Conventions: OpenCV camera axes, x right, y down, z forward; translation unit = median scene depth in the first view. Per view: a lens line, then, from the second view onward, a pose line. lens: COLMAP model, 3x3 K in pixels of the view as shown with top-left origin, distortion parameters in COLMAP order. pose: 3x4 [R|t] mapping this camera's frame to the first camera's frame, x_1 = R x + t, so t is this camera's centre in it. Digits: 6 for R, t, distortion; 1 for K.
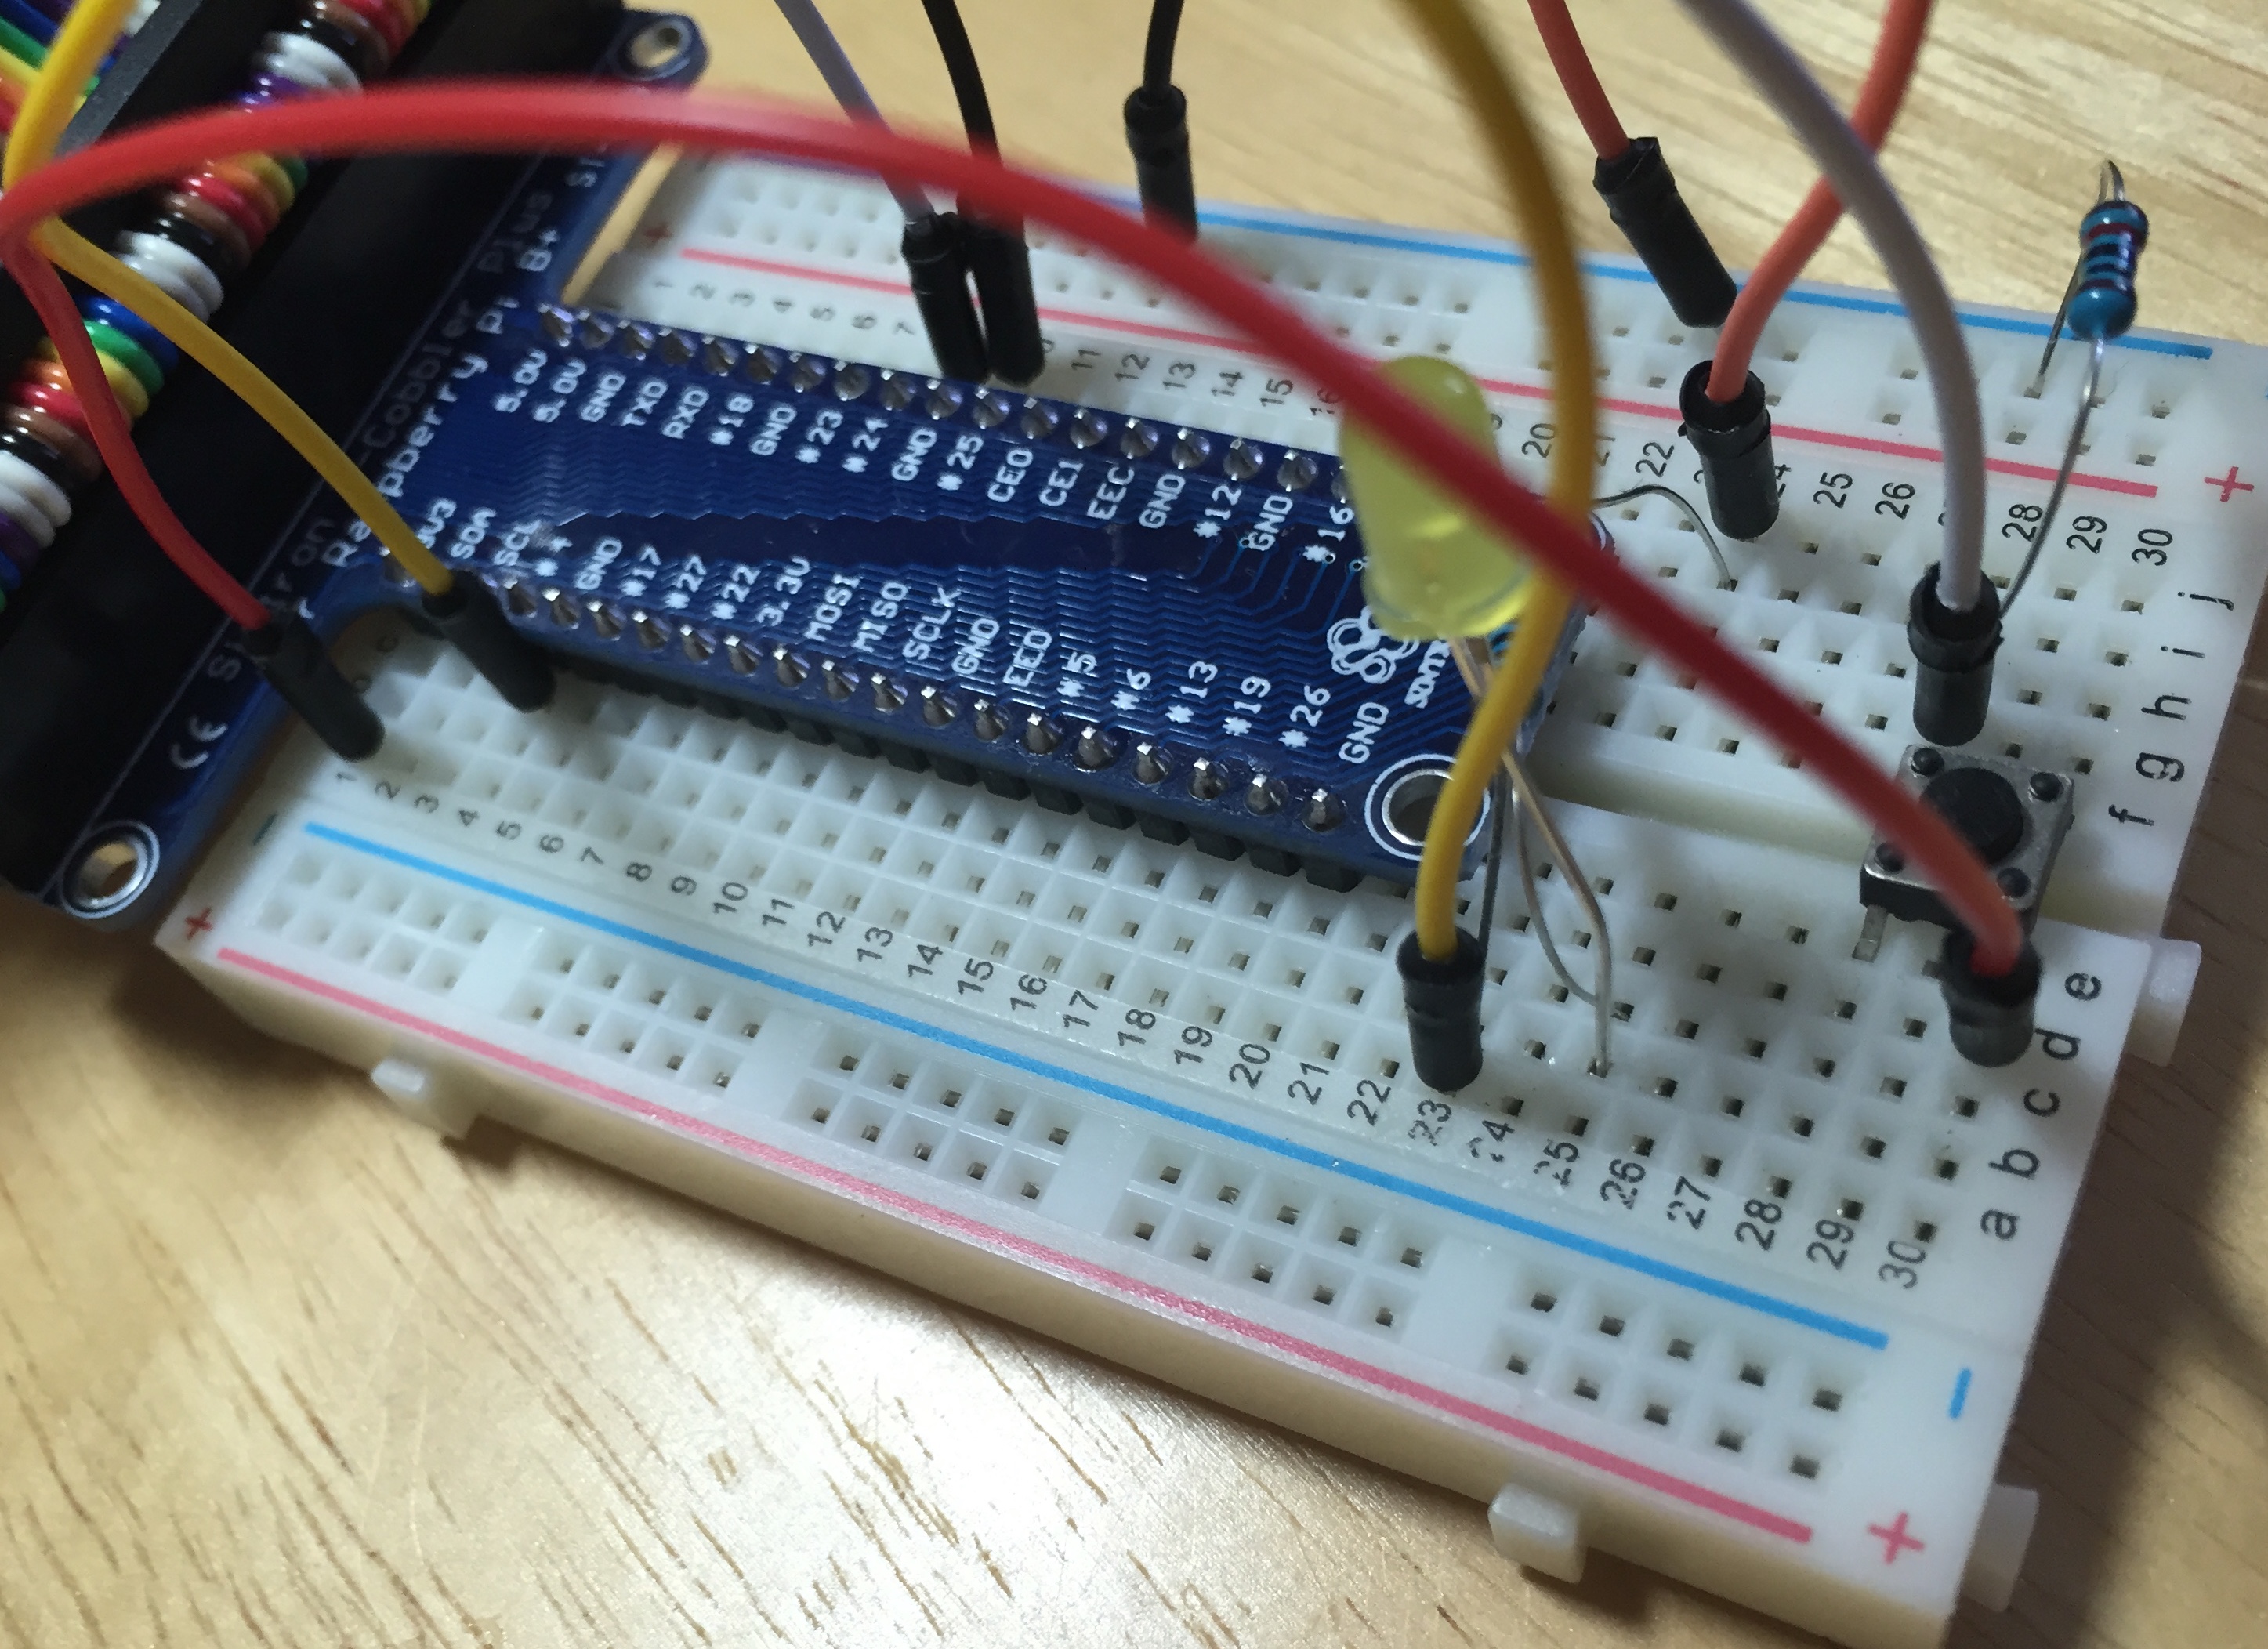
lens RADIAL K [[2335.8, 0, 1011.8], [0, 2335.8, 933.1], [0, 0, 1]] dist [0.076063, -0.194416]
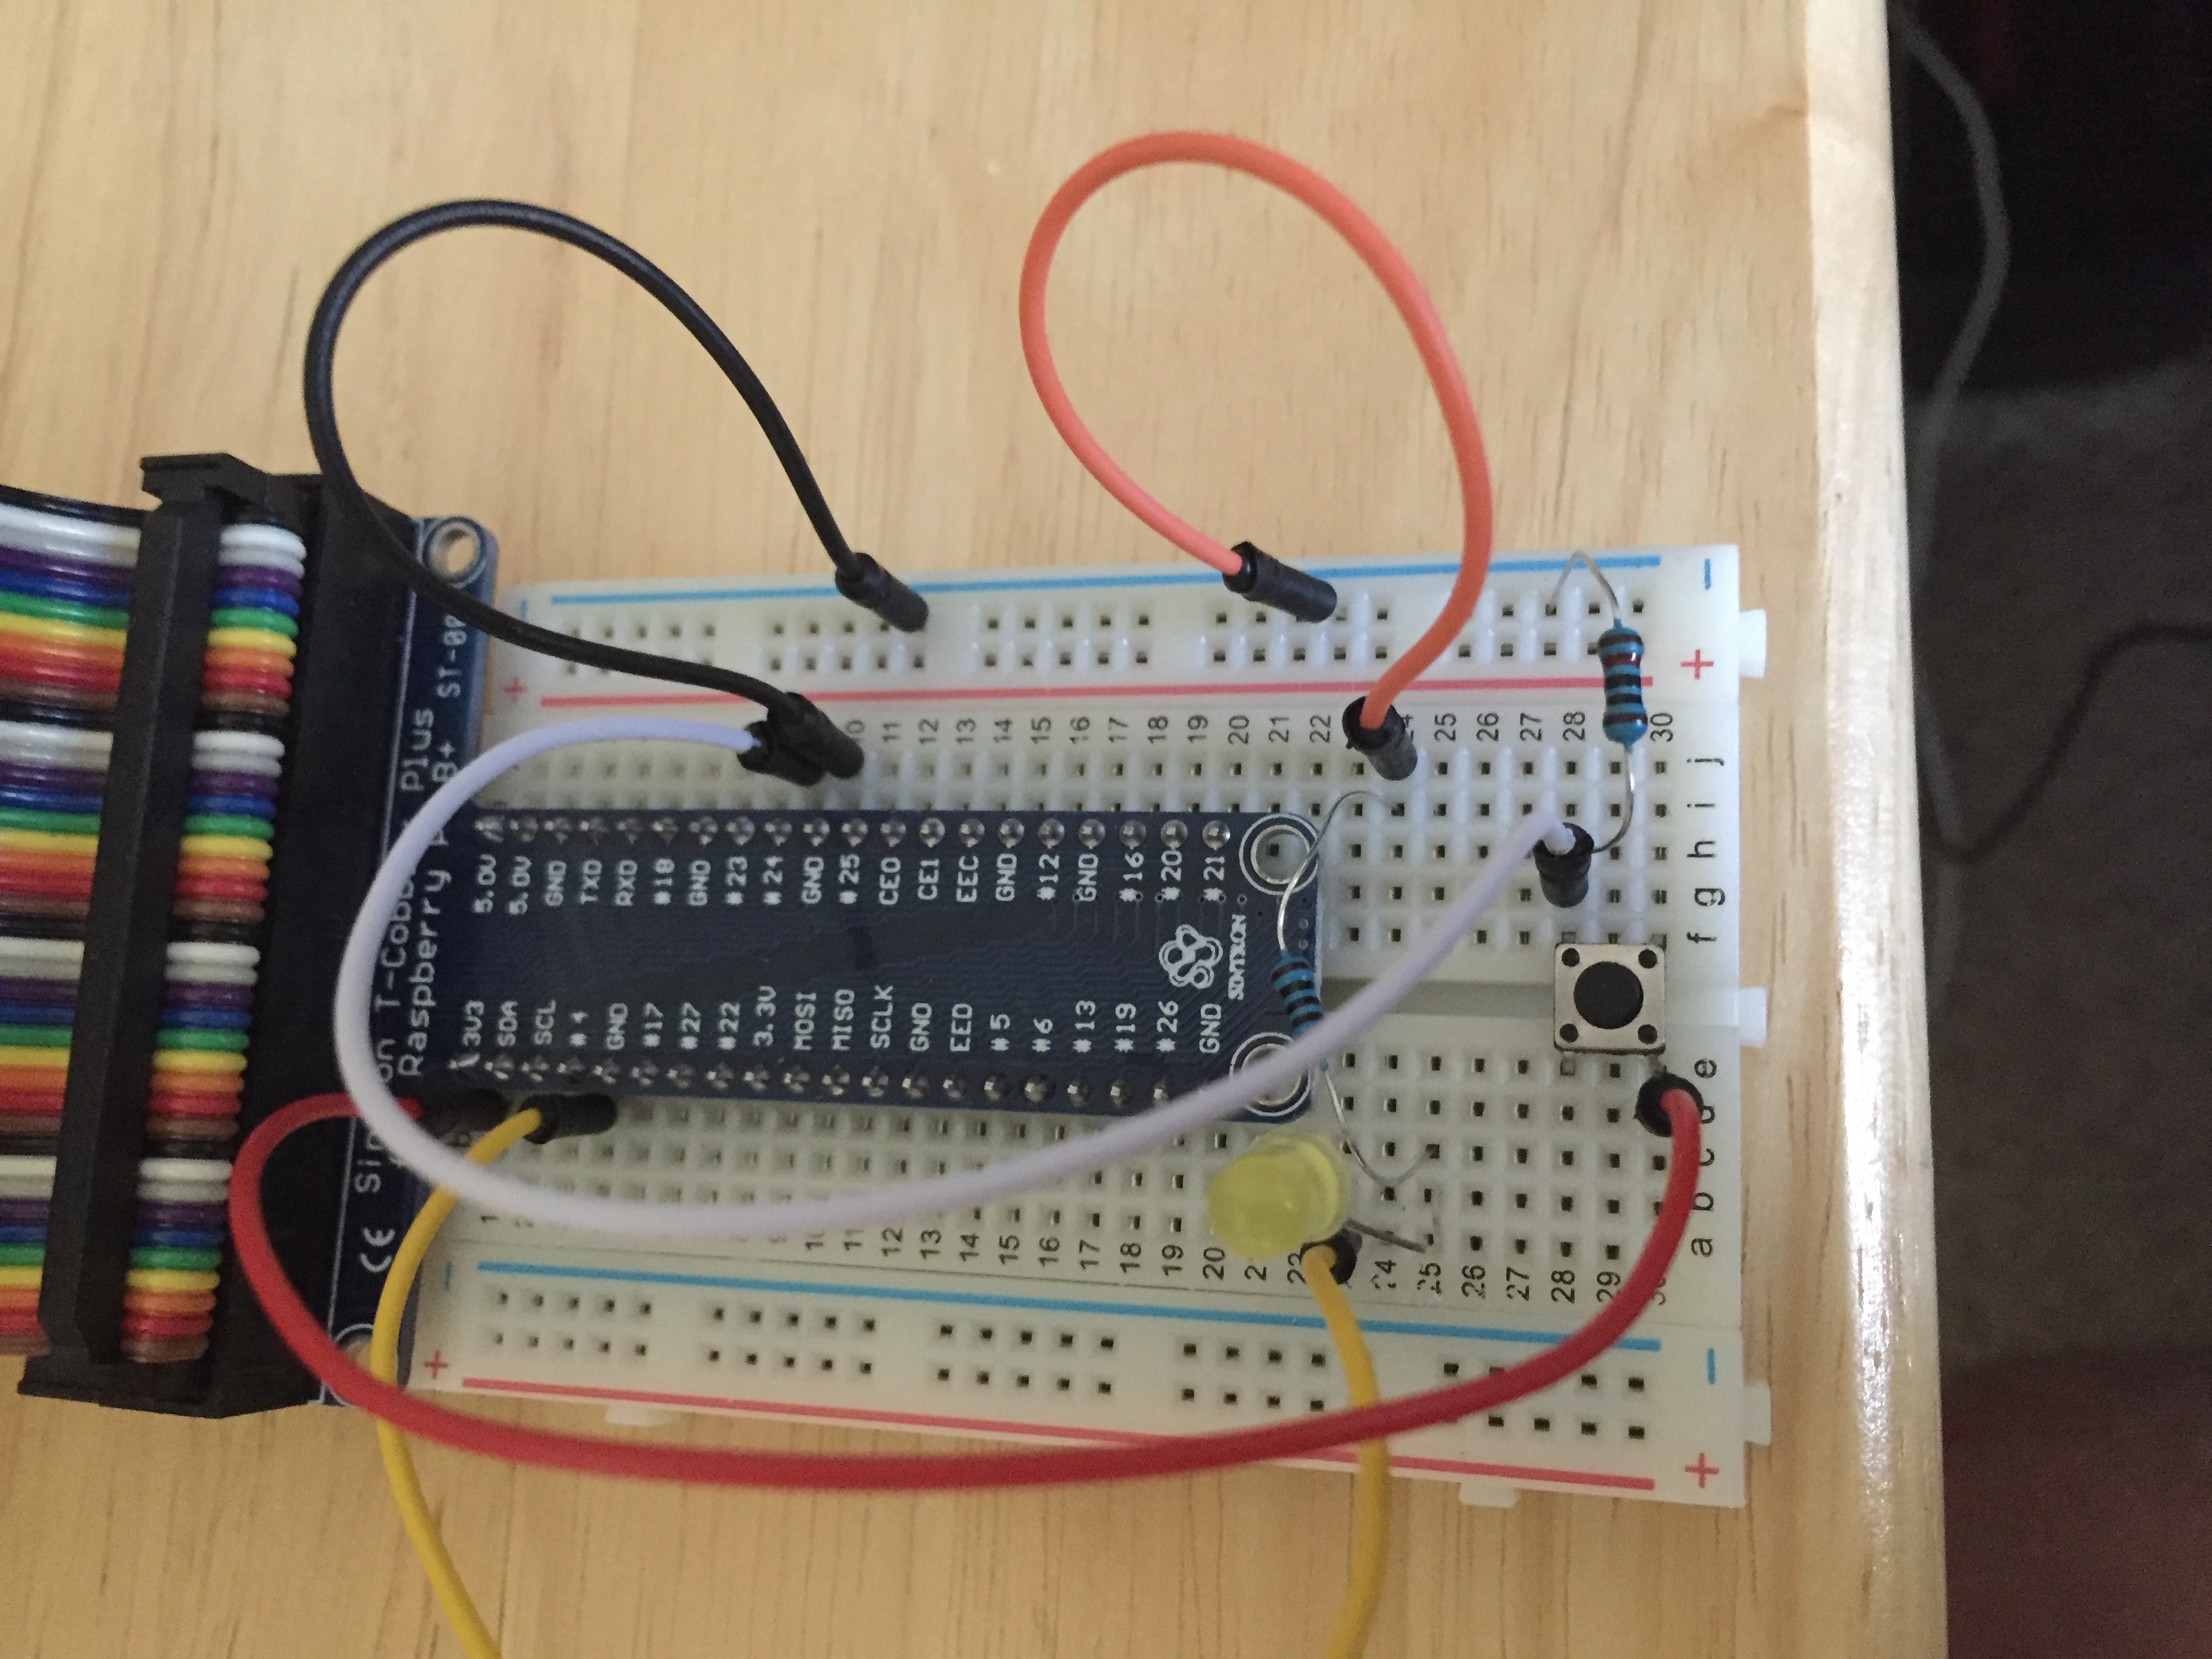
lens RADIAL K [[1954.6, 0, 1107.9], [0, 1954.6, 822.5], [0, 0, 1]] dist [0.038043, 0.012595]
pose [[0.924424, -0.365596, 0.108537, 0.005983], [0.332144, 0.911669, 0.241952, -0.485787], [-0.187406, -0.187616, 0.964199, -0.127621]]
